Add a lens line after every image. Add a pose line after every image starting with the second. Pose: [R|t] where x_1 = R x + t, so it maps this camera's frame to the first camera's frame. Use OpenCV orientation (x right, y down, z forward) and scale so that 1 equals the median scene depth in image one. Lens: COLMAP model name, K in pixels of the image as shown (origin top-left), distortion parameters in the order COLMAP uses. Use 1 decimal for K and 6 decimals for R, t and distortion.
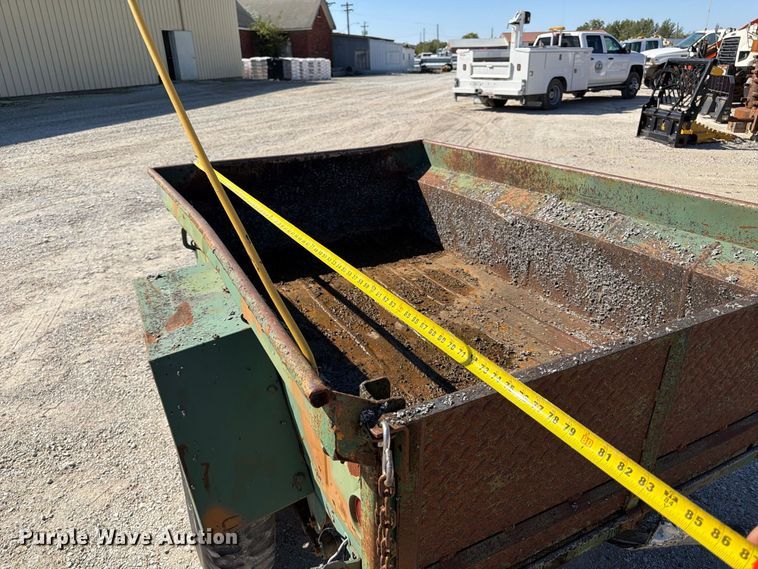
lens RADIAL K [[534.0, 0, 379.3], [0, 534.0, 289.5], [0, 0, 1]] dist [0.050696, -0.075386]
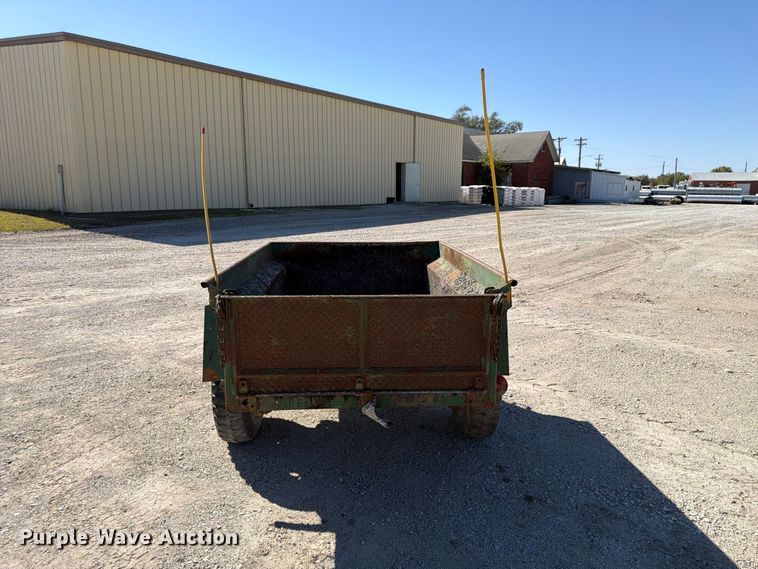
lens RADIAL K [[534.0, 0, 379.6], [0, 534.0, 292.2], [0, 0, 1]] dist [0.050696, -0.075386]
pose [[0.916216, 0.105439, -0.386562, 0.099209], [-0.183502, 0.968052, -0.170884, 0.028344], [0.356195, 0.227502, 0.906294, -0.074653]]
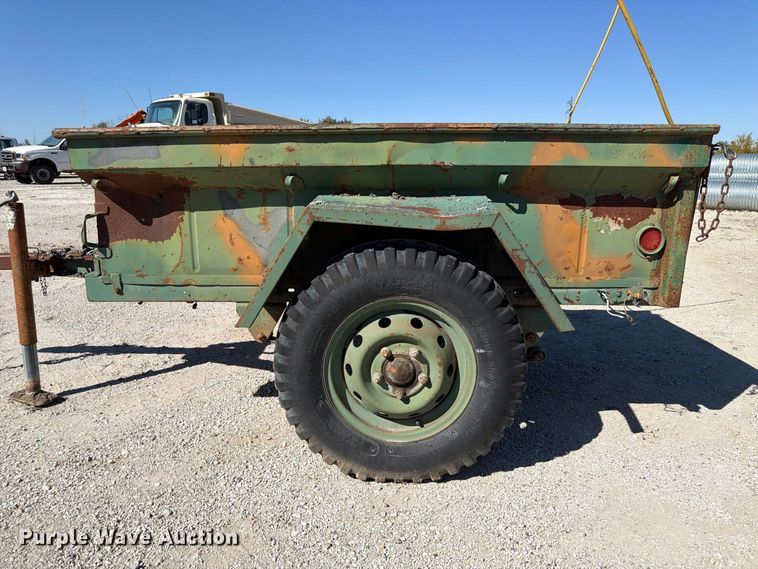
lens RADIAL K [[538.8, 0, 382.0], [0, 538.8, 283.9], [0, 0, 1]] dist [0.037831, -0.048191]
pose [[0.459152, -0.160580, 0.873724, -0.136348], [0.329408, 0.944188, 0.000423, 0.016227], [-0.825027, 0.287617, 0.486422, 0.056774]]
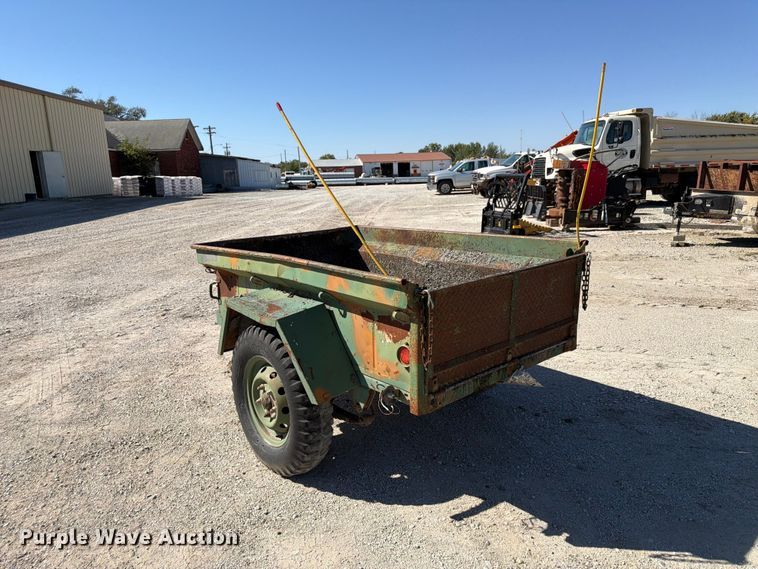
lens RADIAL K [[534.0, 0, 380.2], [0, 534.0, 291.6], [0, 0, 1]] dist [0.050696, -0.075386]
pose [[0.968972, -0.058300, 0.240198, -0.043672], [0.103367, 0.978306, -0.179535, 0.035233], [-0.224520, 0.198793, 0.953977, -0.081345]]
